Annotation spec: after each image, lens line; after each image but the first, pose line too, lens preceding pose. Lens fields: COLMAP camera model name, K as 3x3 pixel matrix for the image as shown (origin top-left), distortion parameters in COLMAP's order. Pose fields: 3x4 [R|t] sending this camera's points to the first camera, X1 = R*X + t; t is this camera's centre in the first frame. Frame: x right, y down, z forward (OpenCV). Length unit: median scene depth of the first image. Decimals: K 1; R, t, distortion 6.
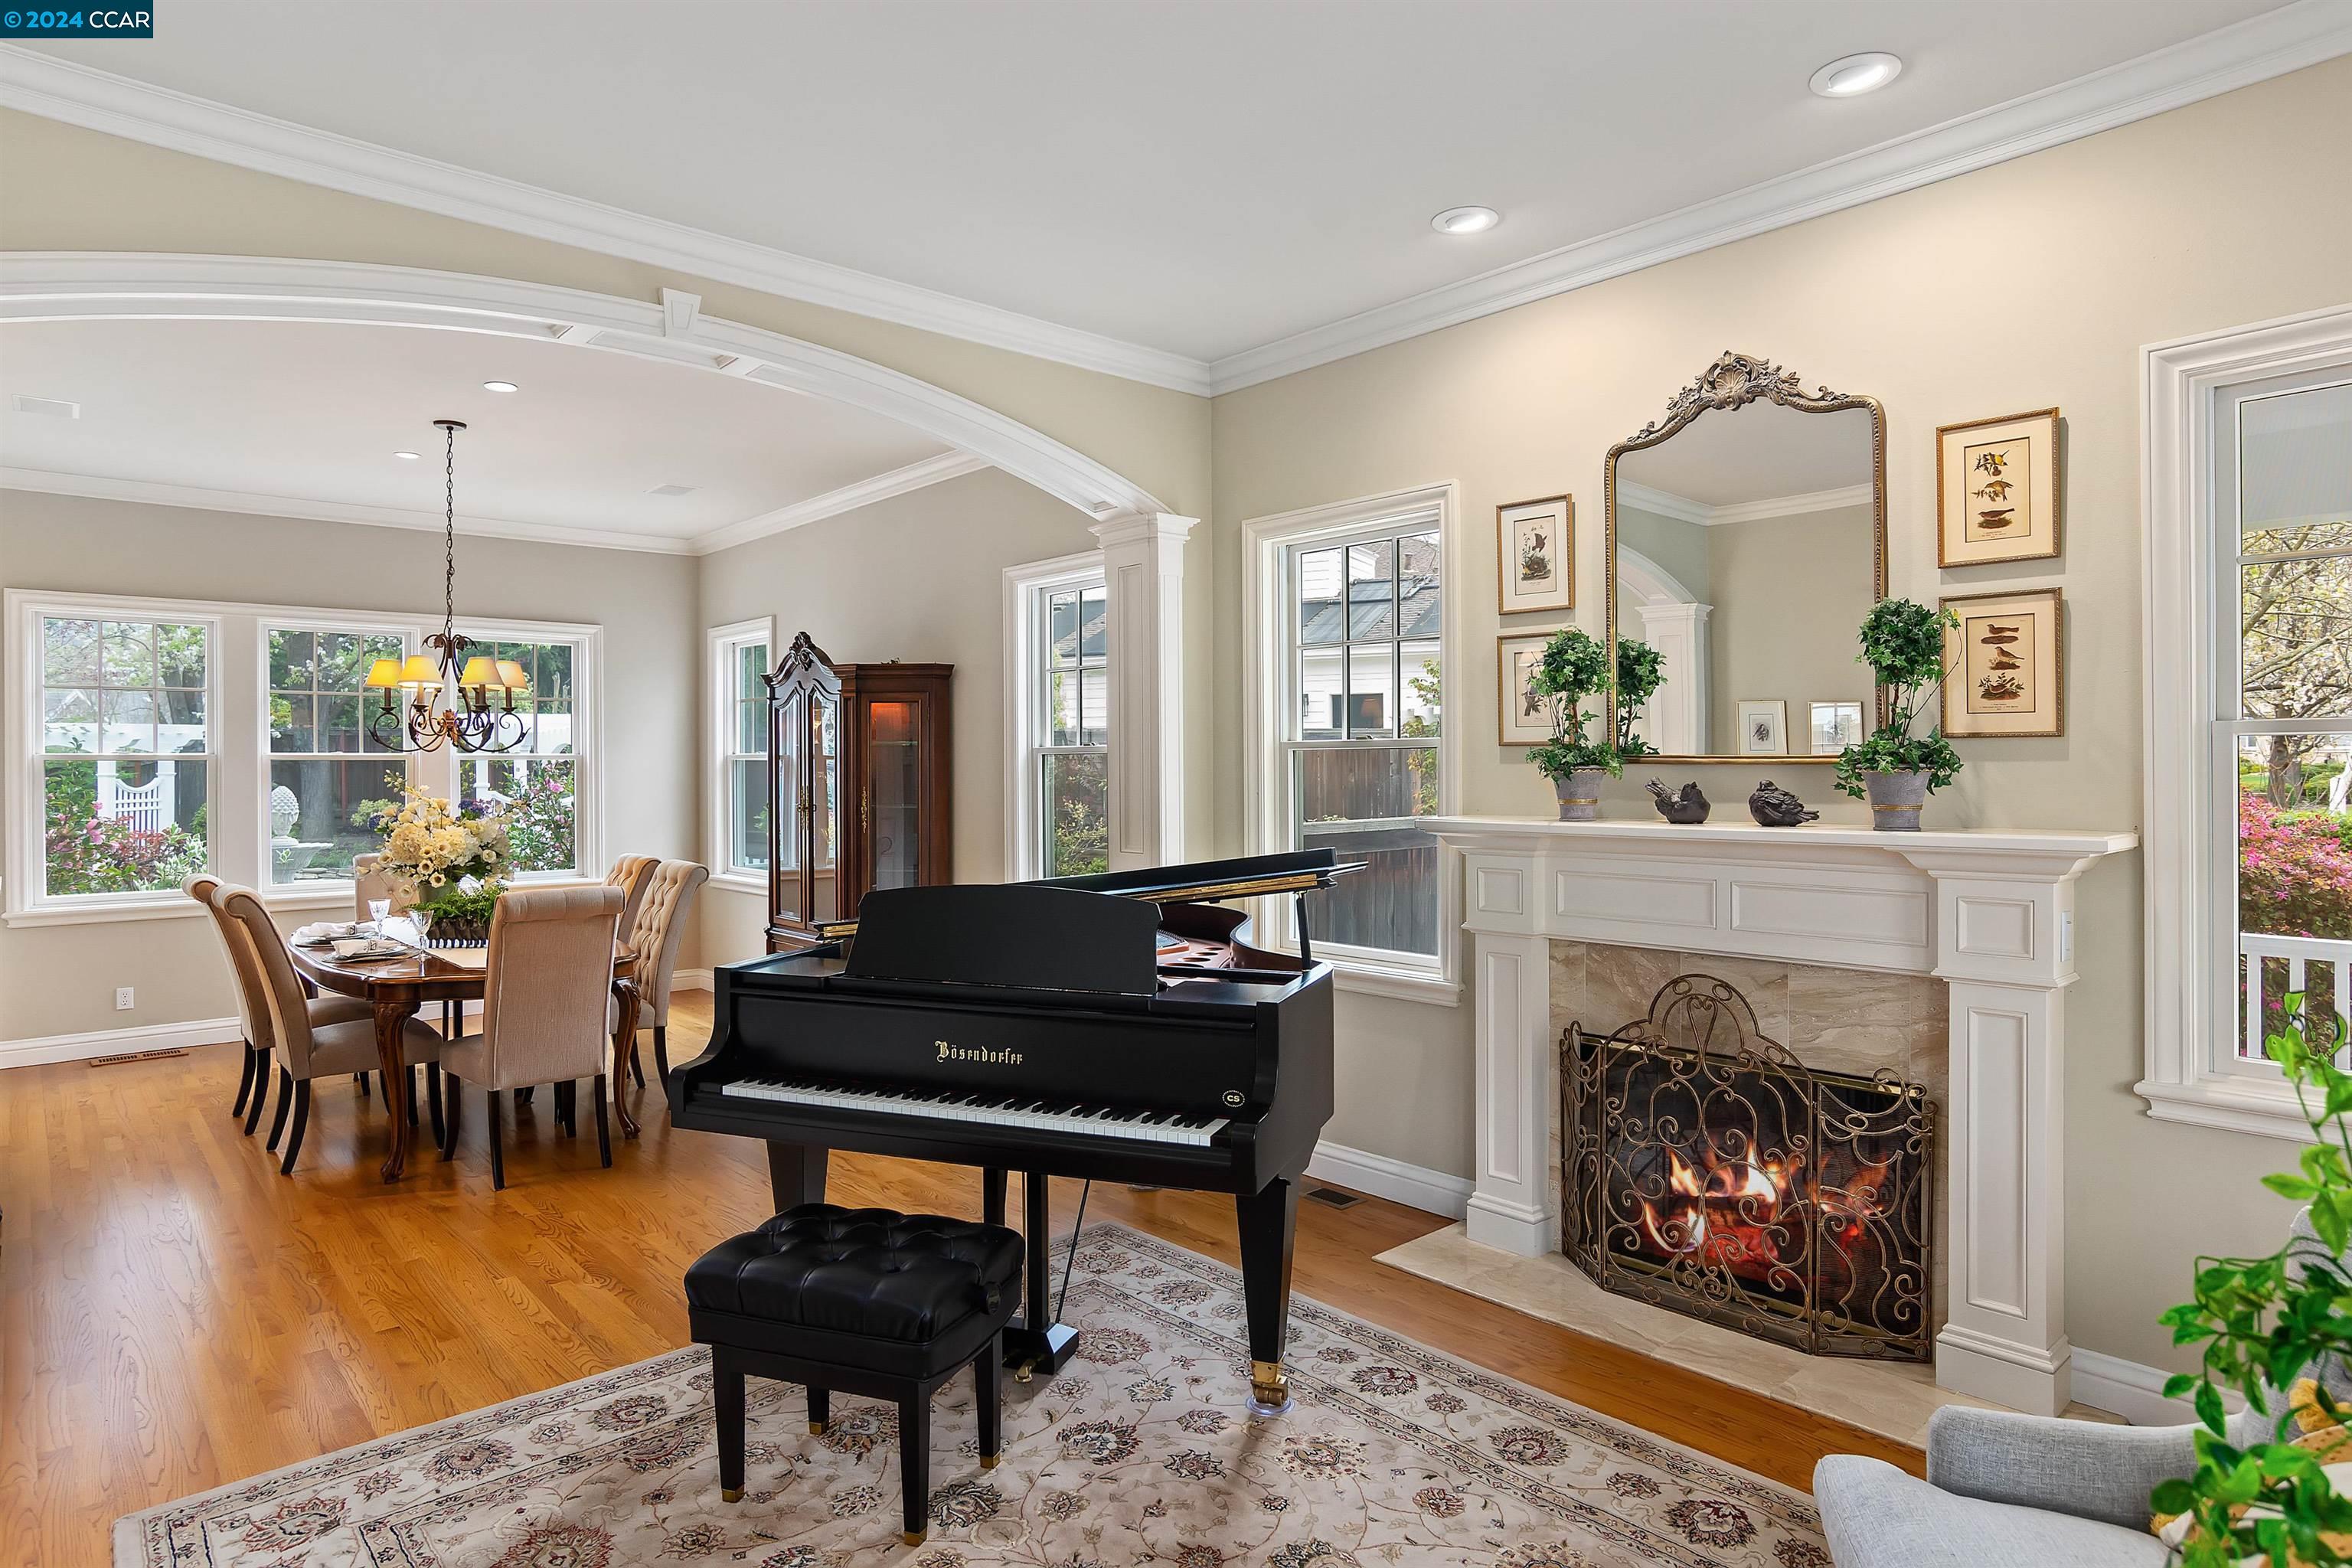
lens RADIAL K [[1353.8, 0, 1176.5], [0, 1353.8, 762.3], [0, 0, 1]] dist [-0.037869, 0.027290]
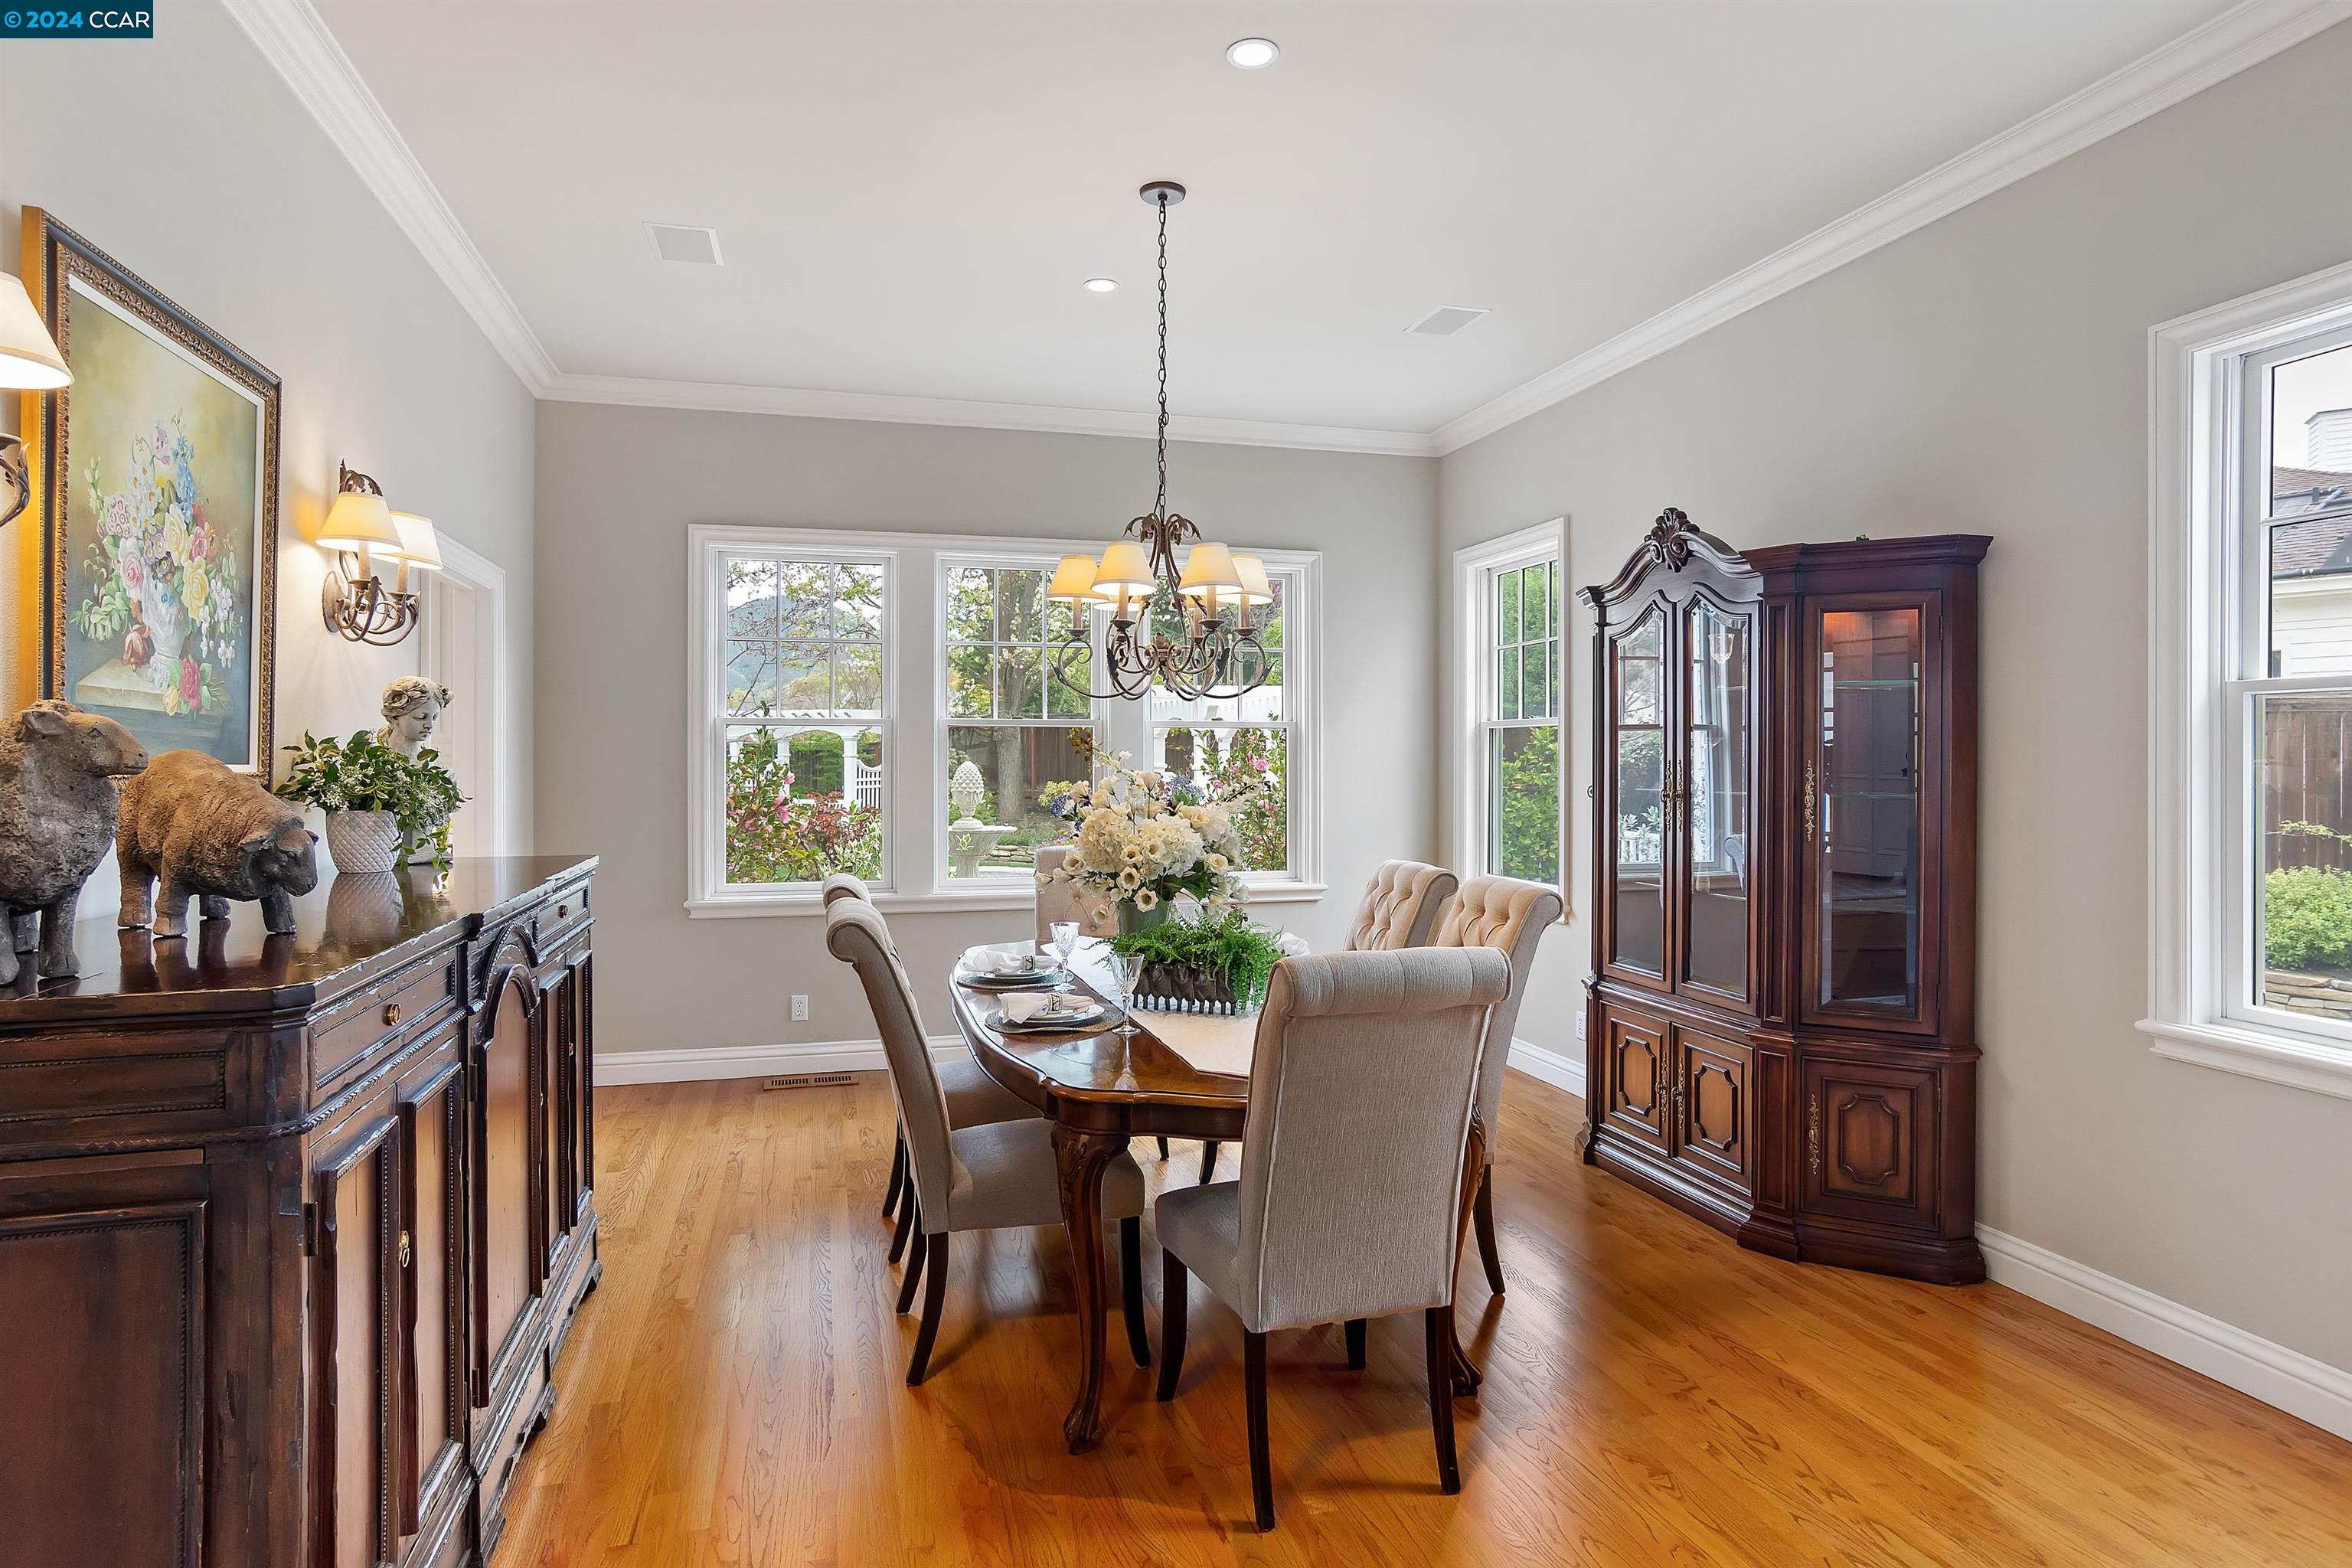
lens RADIAL K [[1252.6, 0, 1176.6], [0, 1252.6, 752.7], [0, 0, 1]] dist [-0.003793, 0.000004]
pose [[0.902554, 0.003087, -0.430565, -0.251499], [-0.003973, 0.999991, -0.001160, 0.017053], [0.430557, 0.002757, 0.902559, 0.419452]]
